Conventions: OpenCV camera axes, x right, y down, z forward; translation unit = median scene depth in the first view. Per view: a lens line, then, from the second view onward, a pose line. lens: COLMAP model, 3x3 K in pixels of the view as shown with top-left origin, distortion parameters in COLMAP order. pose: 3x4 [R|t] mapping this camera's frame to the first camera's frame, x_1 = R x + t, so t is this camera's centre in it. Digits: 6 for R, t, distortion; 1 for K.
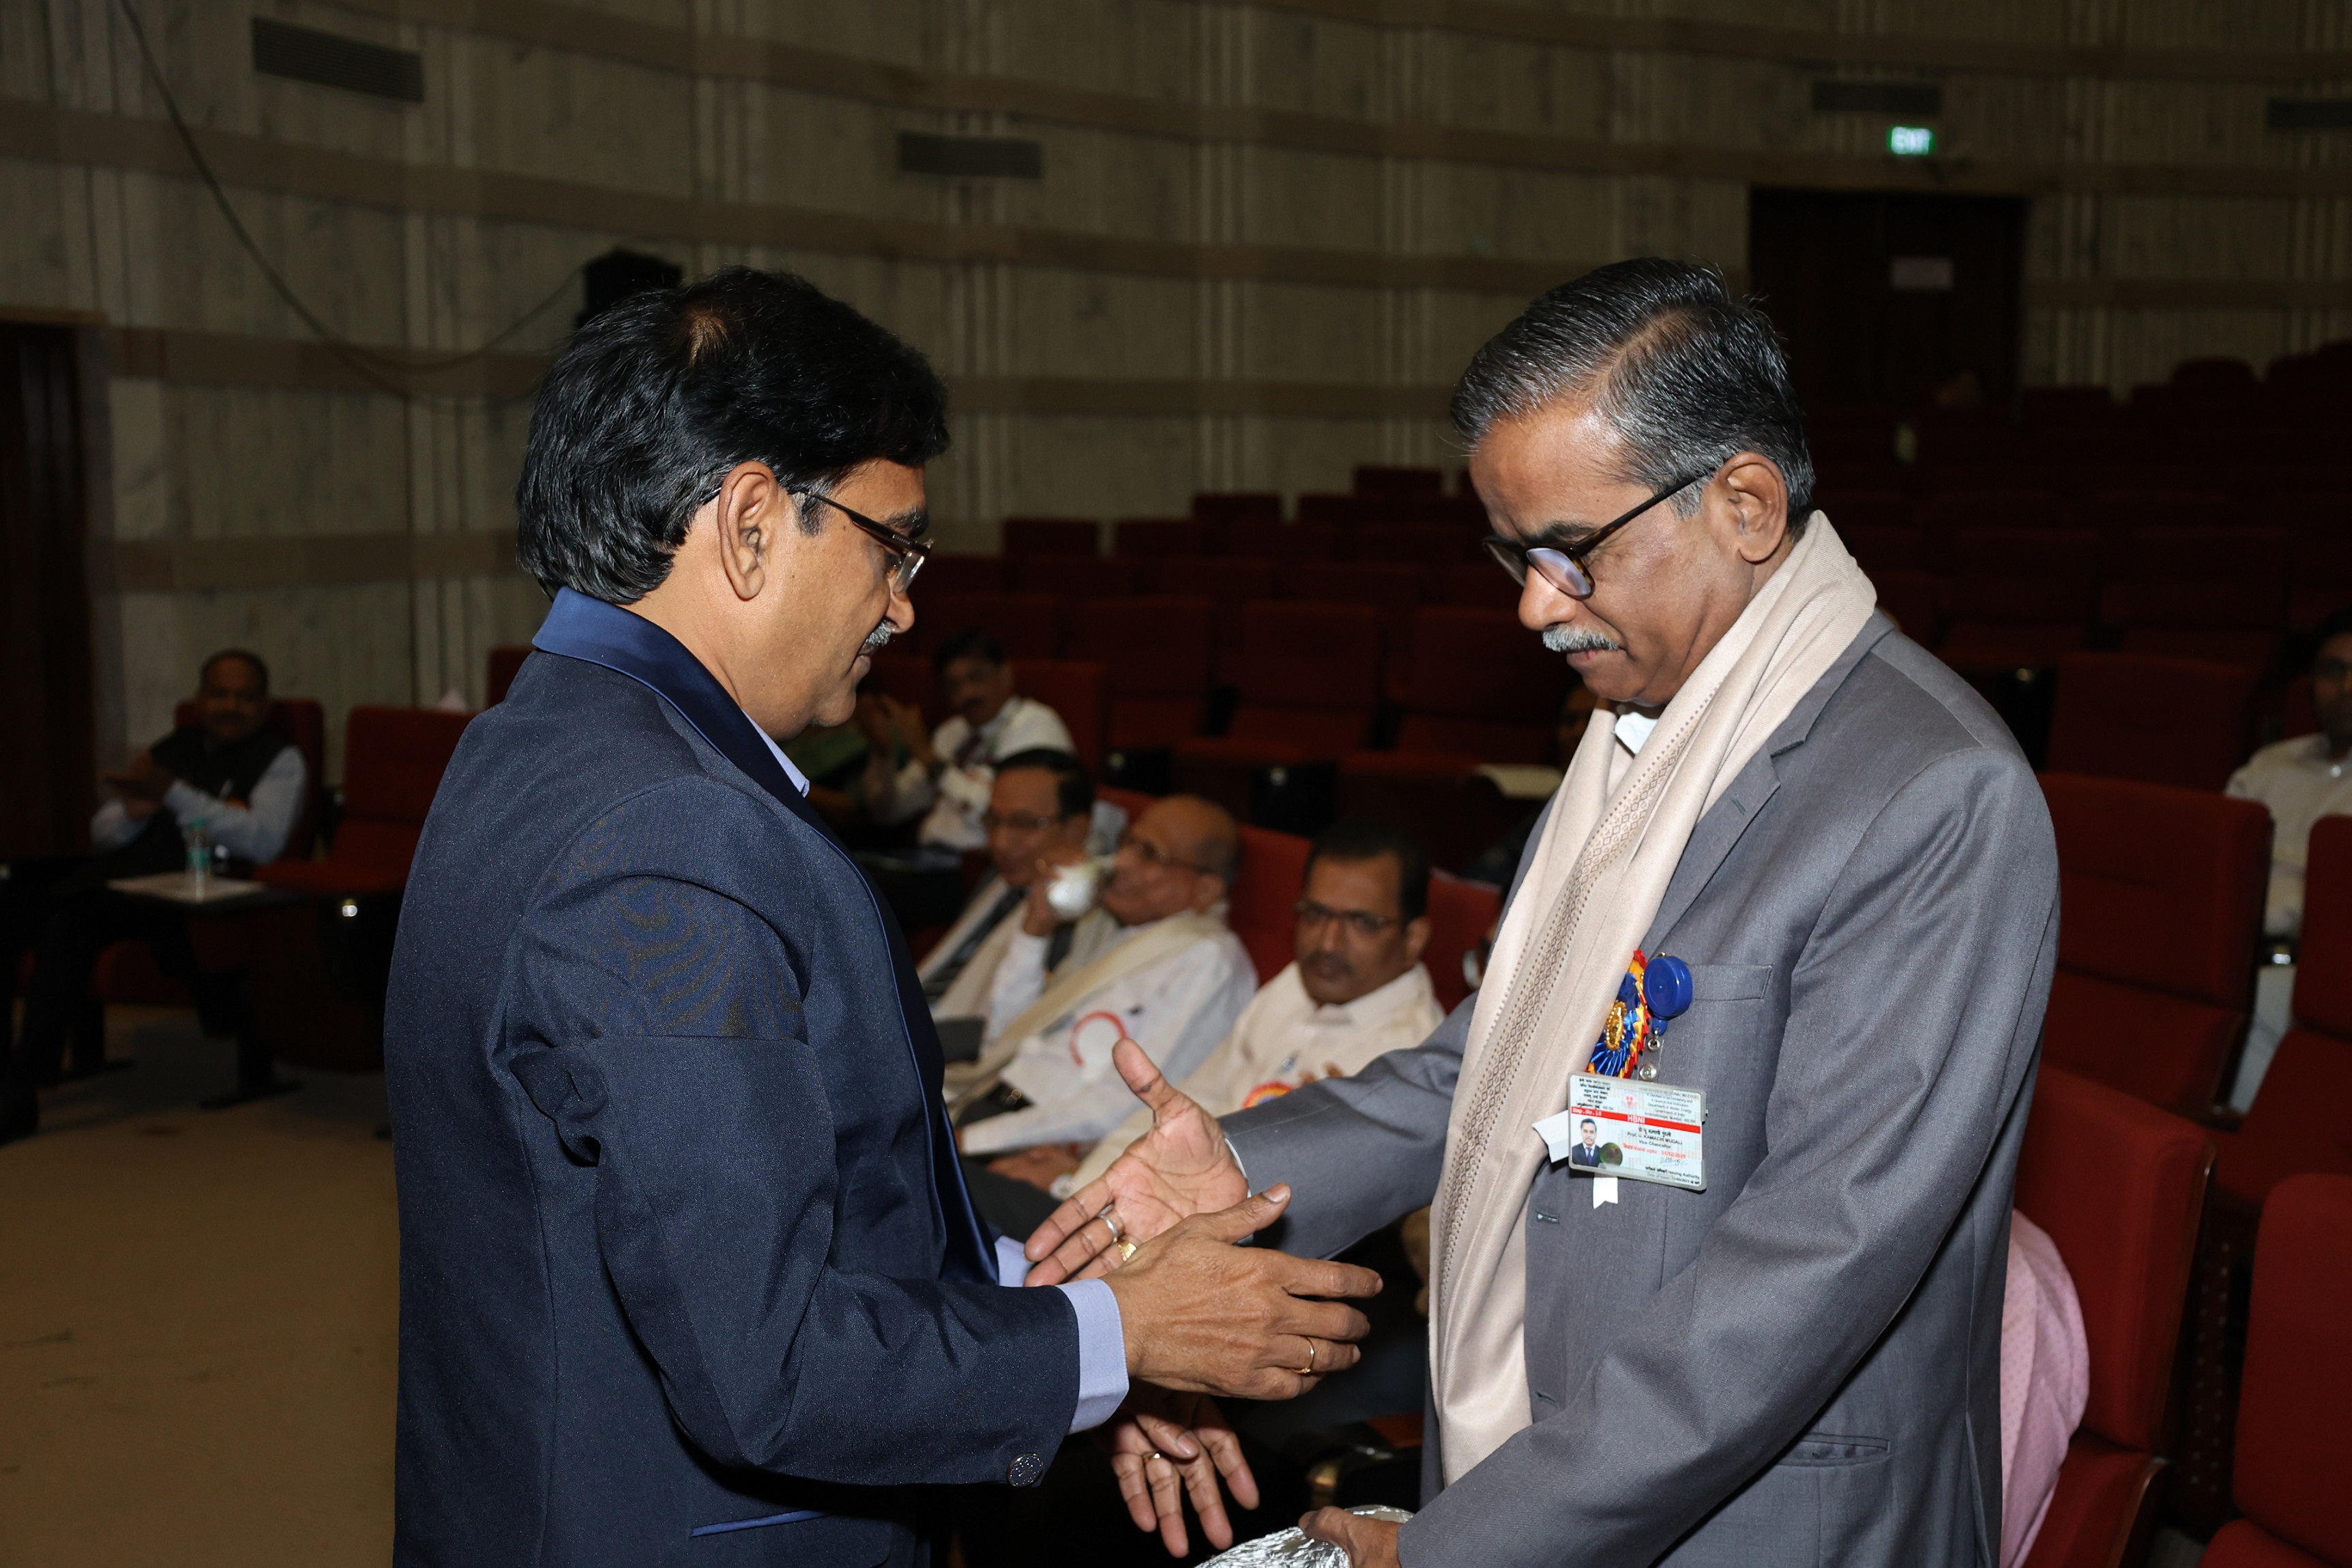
lens RADIAL K [[2713.3, 0, 1196.2], [0, 2713.3, 792.0], [0, 0, 1]] dist [0.036035, 0.000000]
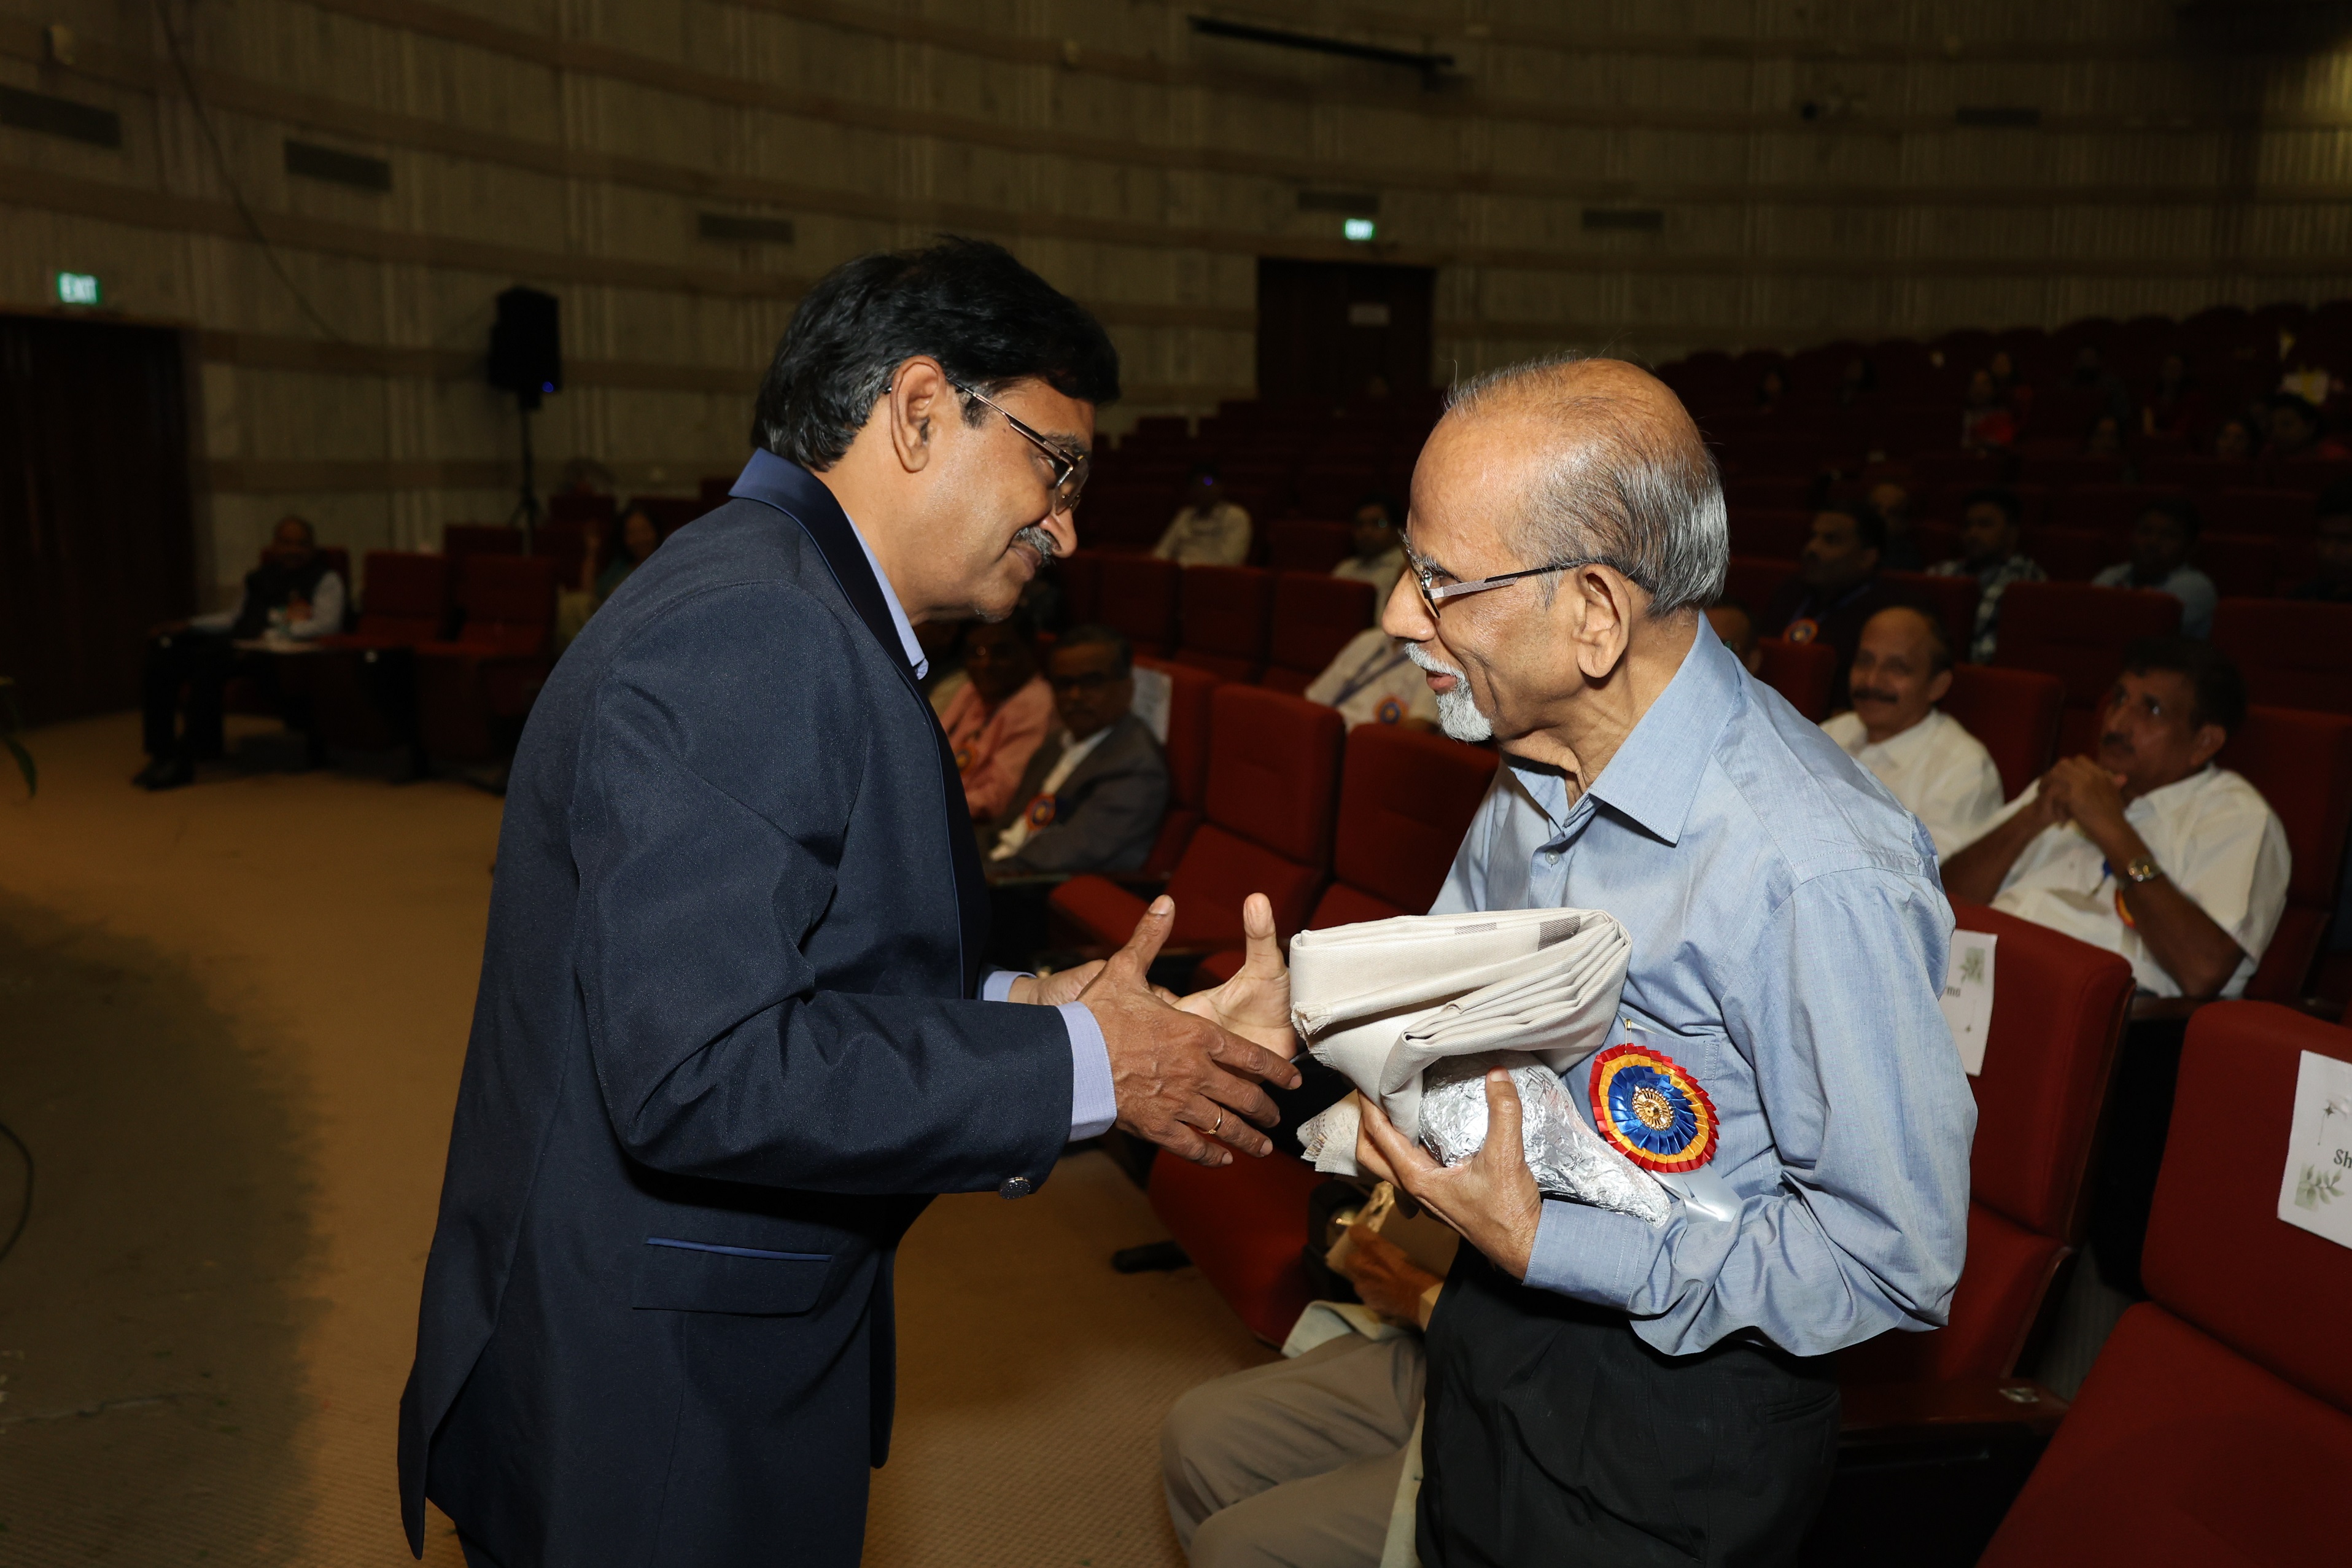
lens RADIAL K [[1967.0, 0, 1188.3], [0, 1967.0, 784.4], [0, 0, 1]] dist [0.036974, -0.032635]
pose [[0.993785, -0.006527, 0.111126, 0.042791], [0.000512, 0.998537, 0.054070, 0.027877], [-0.111317, -0.053677, 0.992334, -0.190125]]
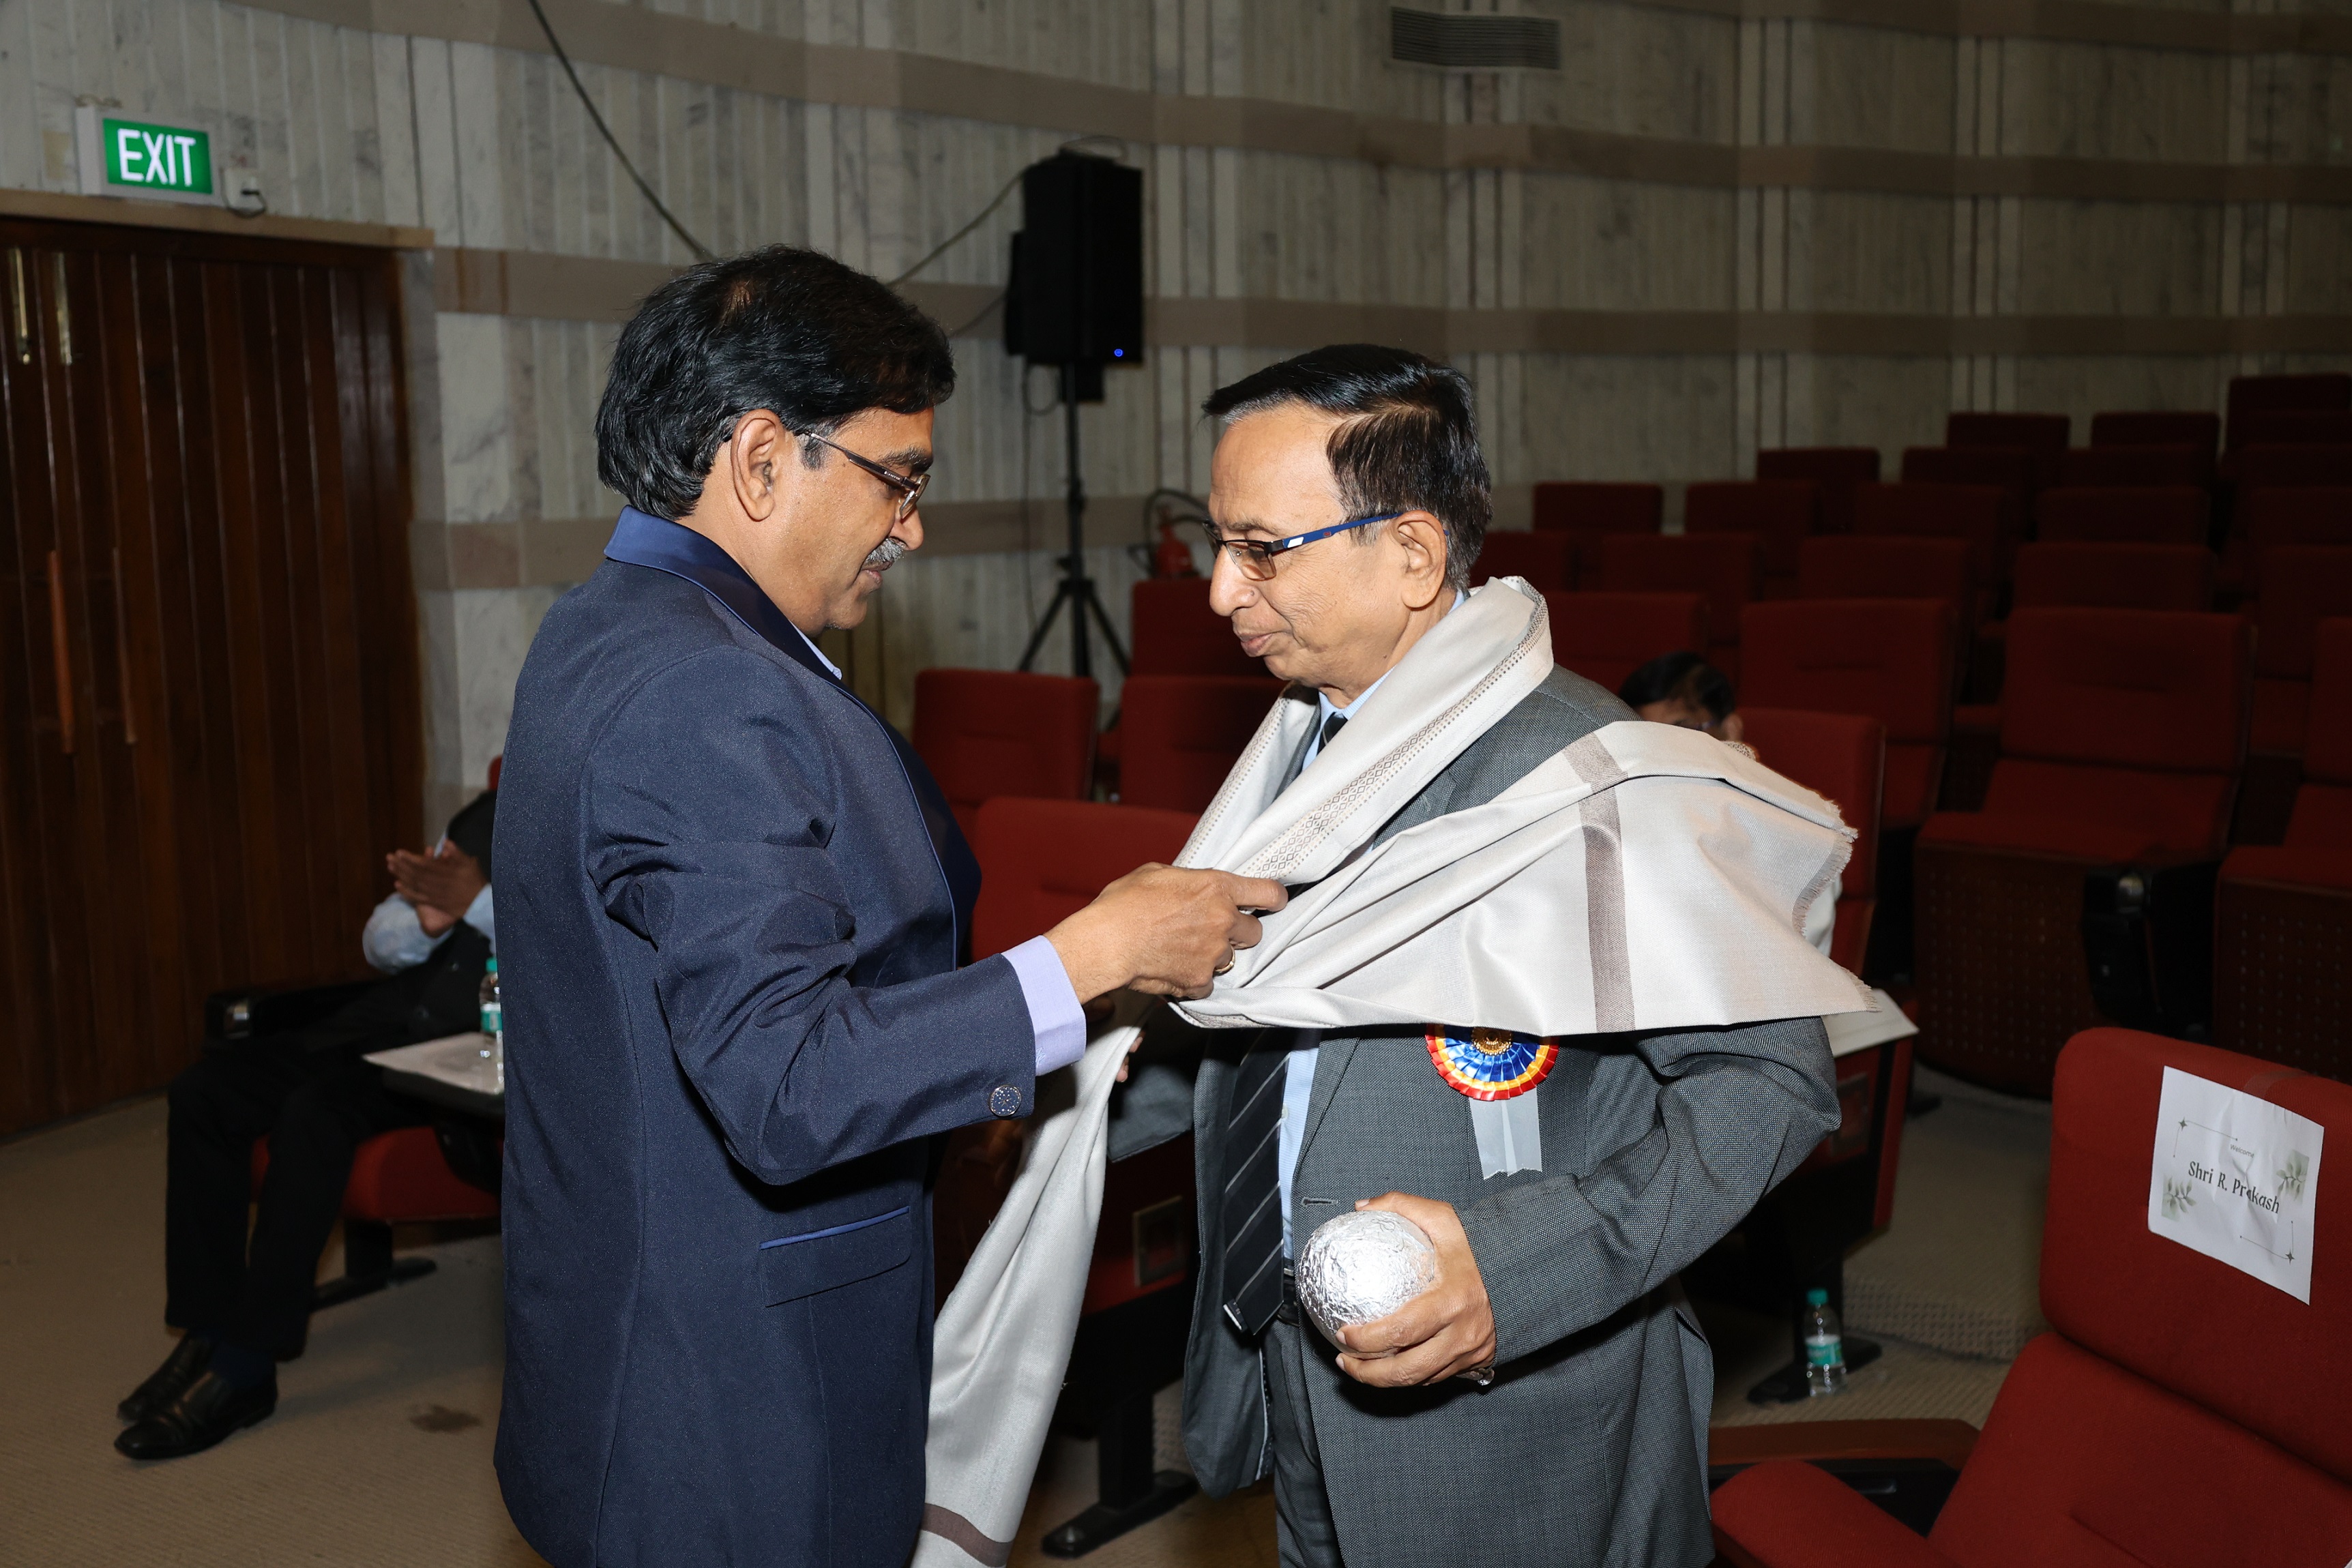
lens RADIAL K [[2636.3, 0, 1172.7], [0, 2636.3, 794.9], [0, 0, 1]] dist [0.023098, 0.000000]
pose [[0.989781, 0.007386, -0.142407, -0.058425], [-0.004894, 0.999829, 0.017839, -0.020915], [0.142515, -0.016959, 0.989647, 0.199391]]
